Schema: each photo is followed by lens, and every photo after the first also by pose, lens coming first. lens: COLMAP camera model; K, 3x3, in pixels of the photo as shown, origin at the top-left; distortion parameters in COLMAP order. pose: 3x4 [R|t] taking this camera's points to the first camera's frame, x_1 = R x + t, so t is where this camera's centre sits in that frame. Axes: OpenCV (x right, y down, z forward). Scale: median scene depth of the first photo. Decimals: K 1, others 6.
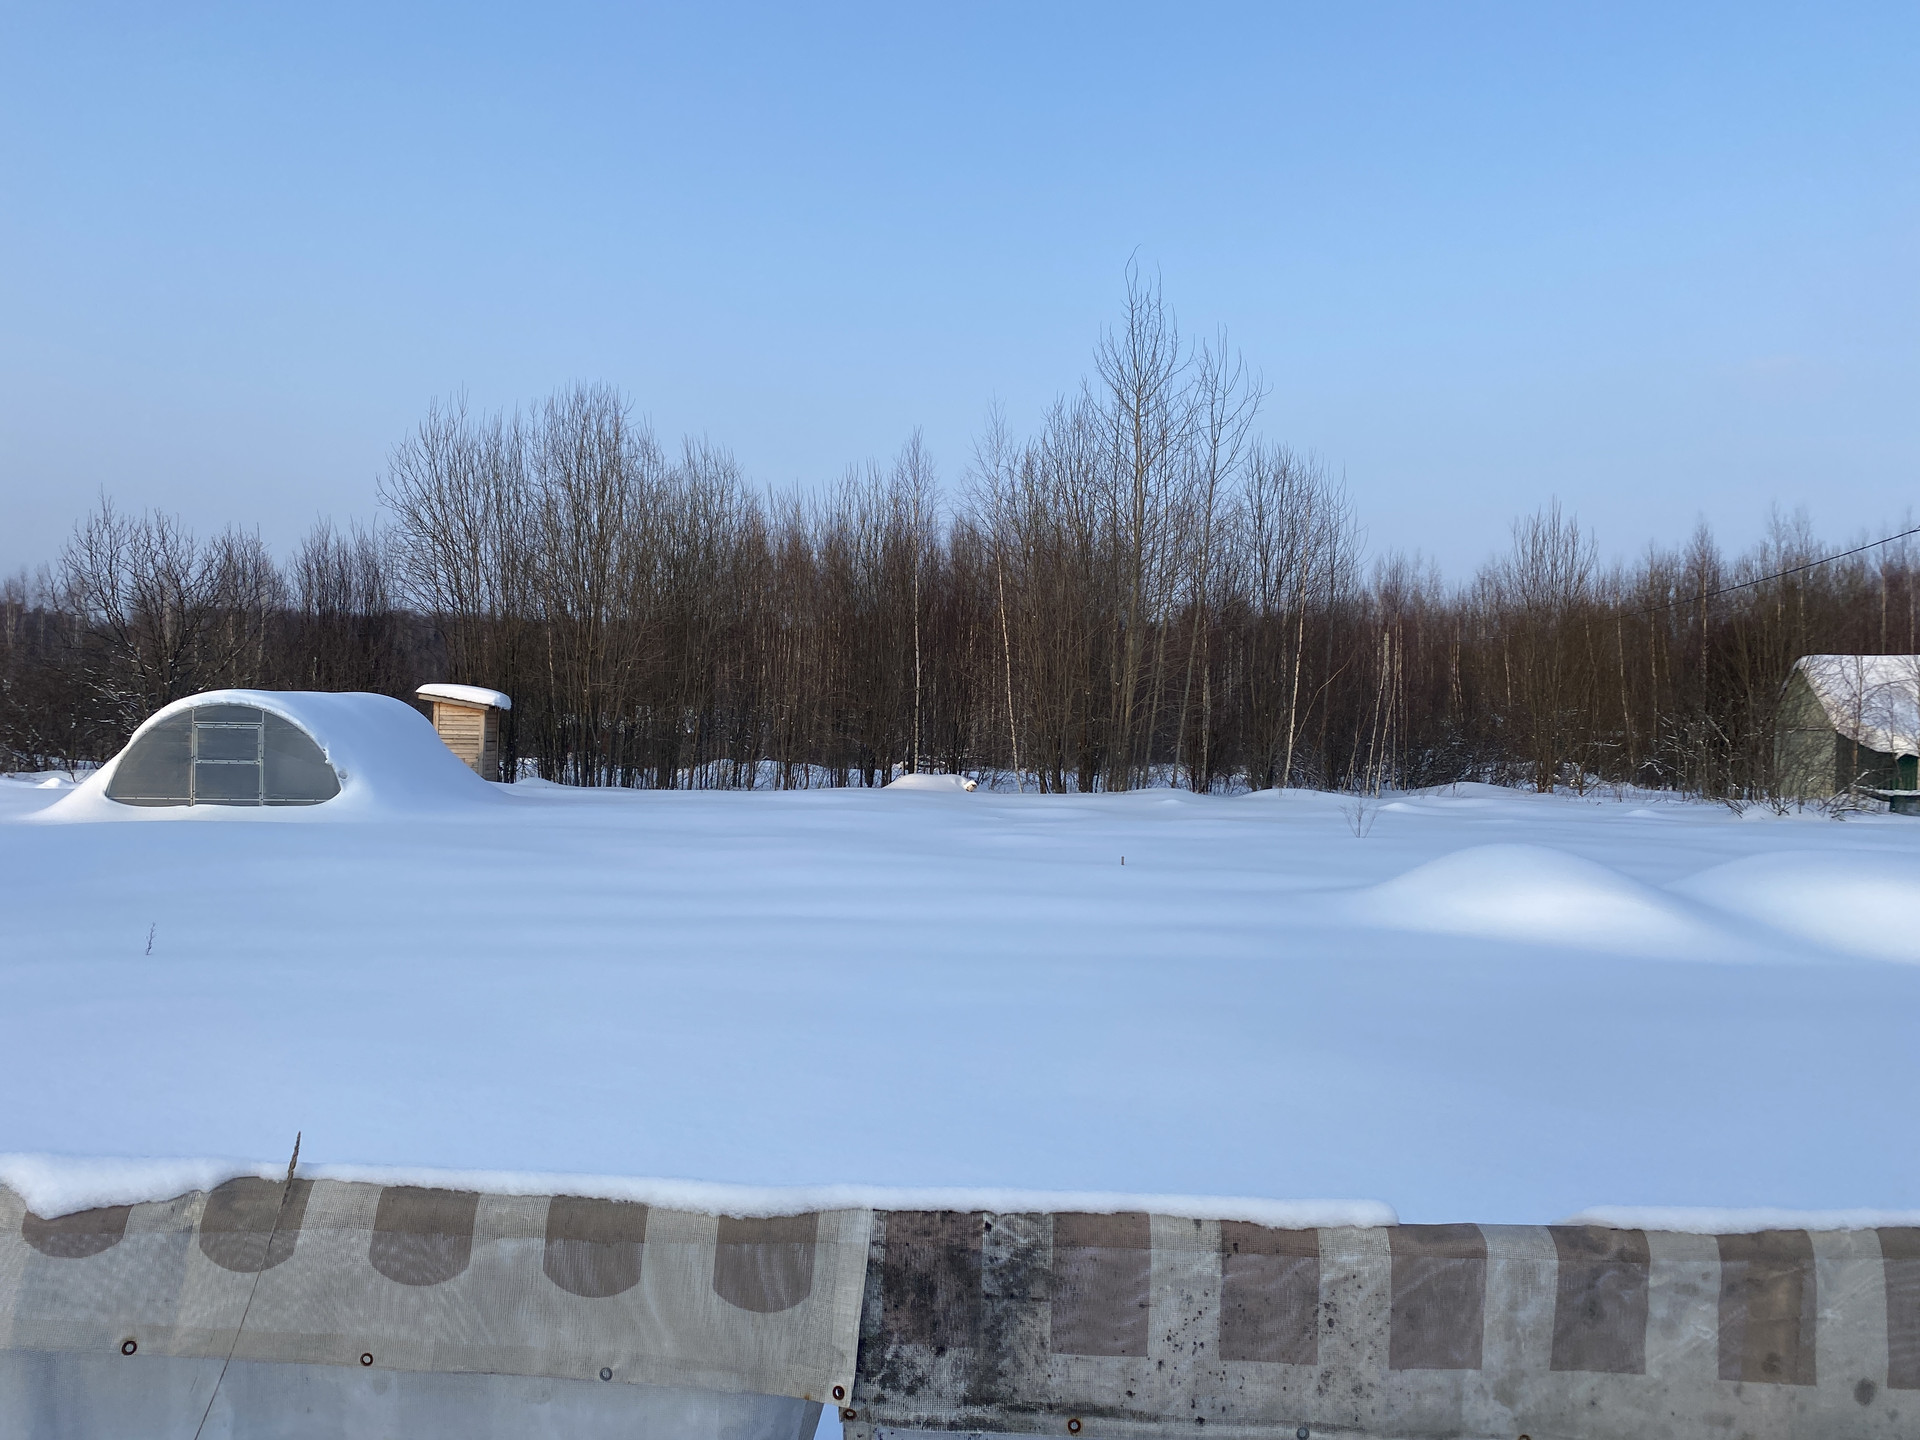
lens RADIAL K [[1445.8, 0, 966.5], [0, 1445.8, 735.2], [0, 0, 1]] dist [0.046848, -0.053936]
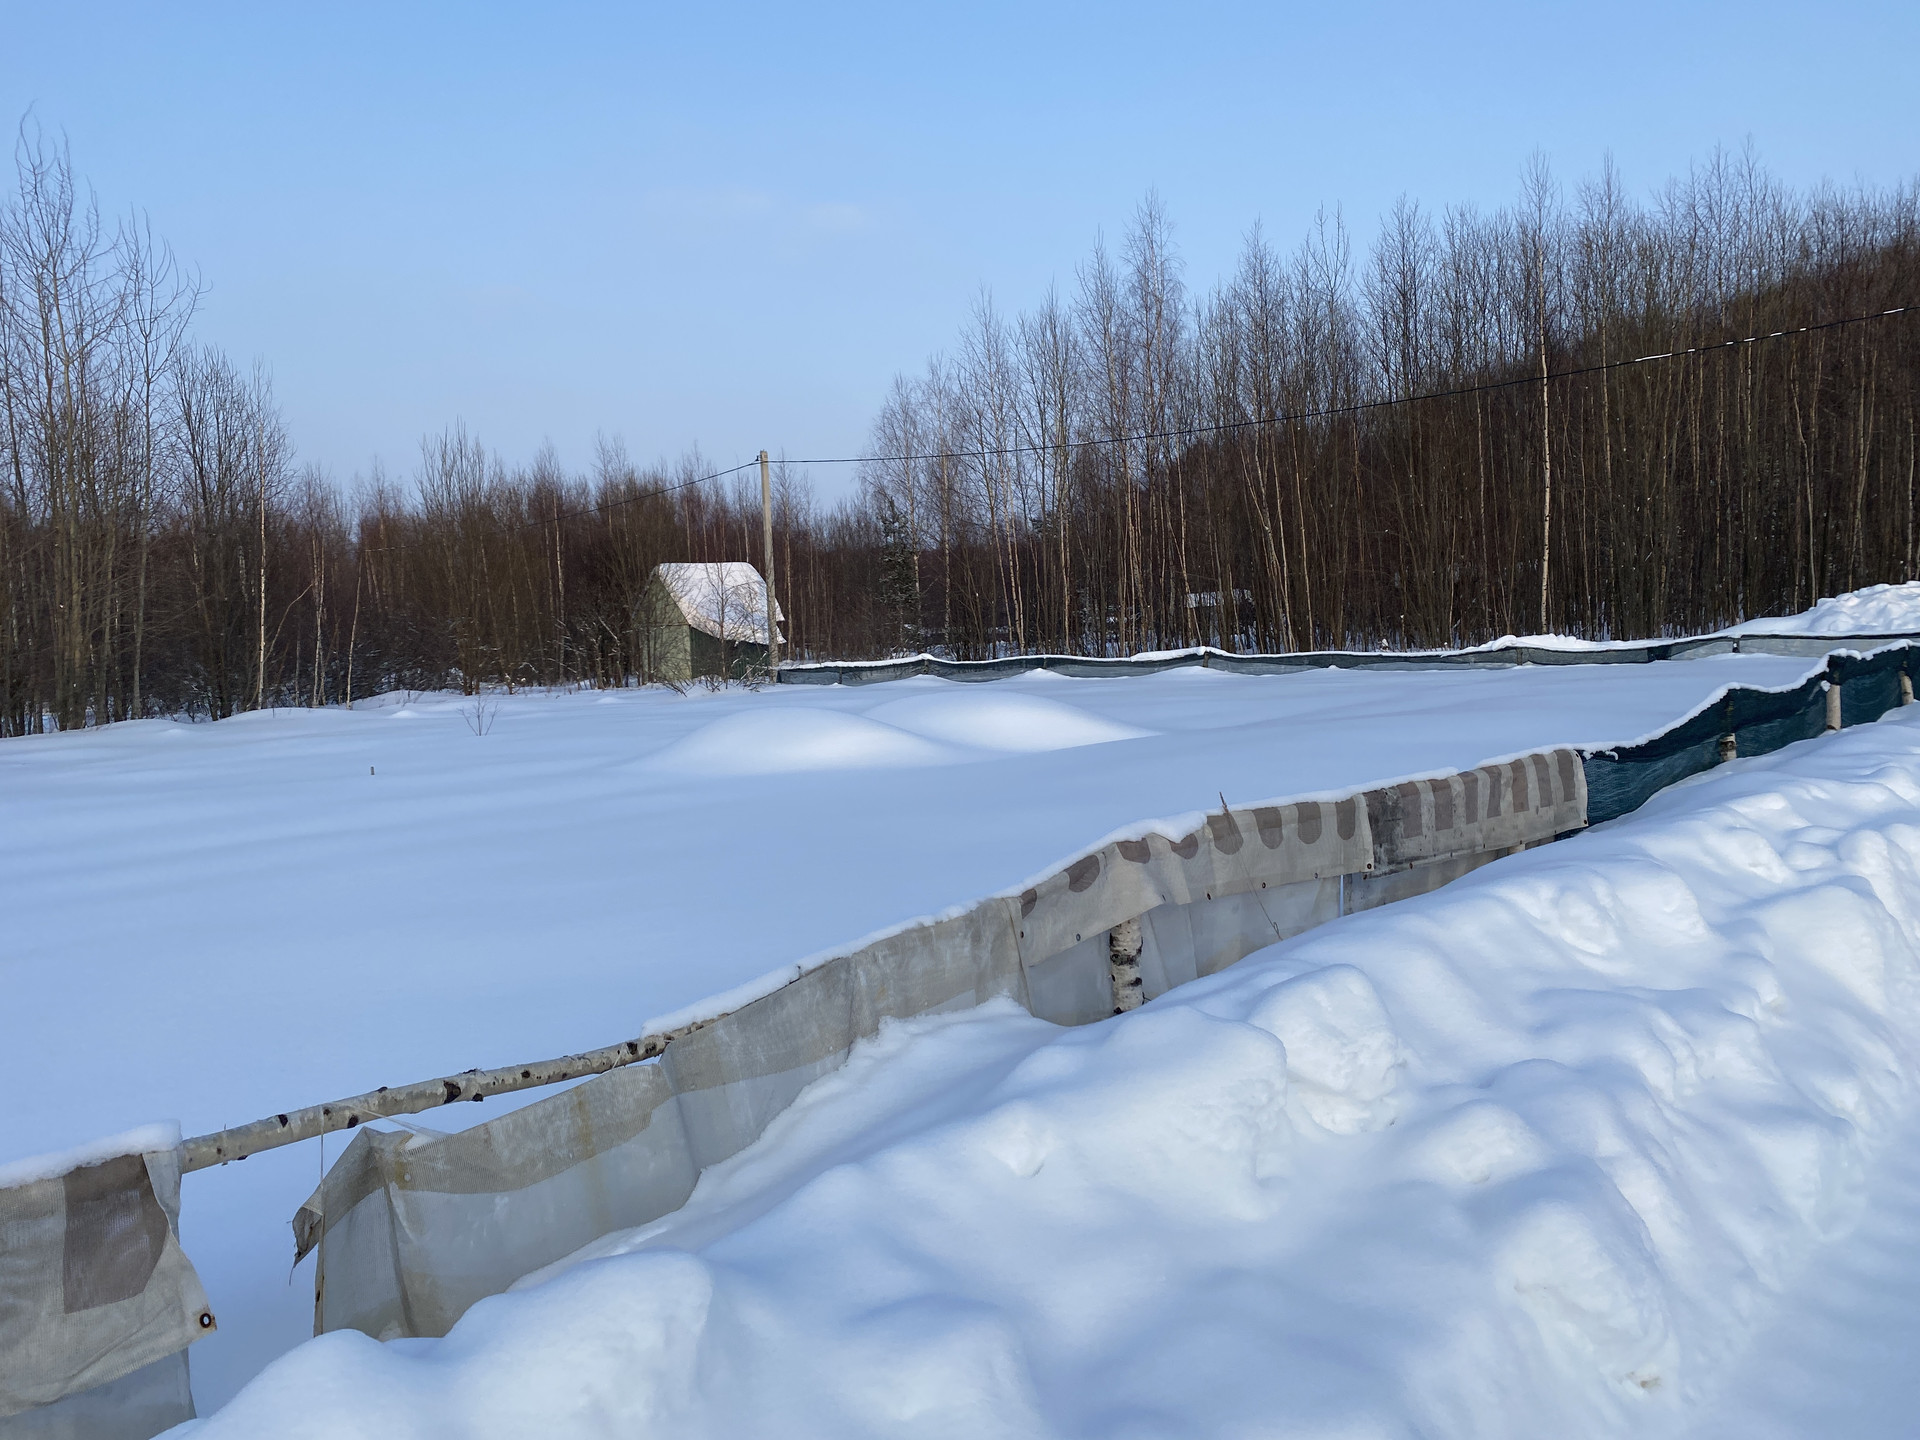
lens RADIAL K [[1445.8, 0, 978.0], [0, 1445.8, 705.3], [0, 0, 1]] dist [0.046848, -0.053936]
pose [[0.685429, -0.086057, 0.723037, -2.205226], [0.057037, 0.996286, 0.064509, -0.006034], [-0.725903, -0.002976, 0.687791, -0.177701]]
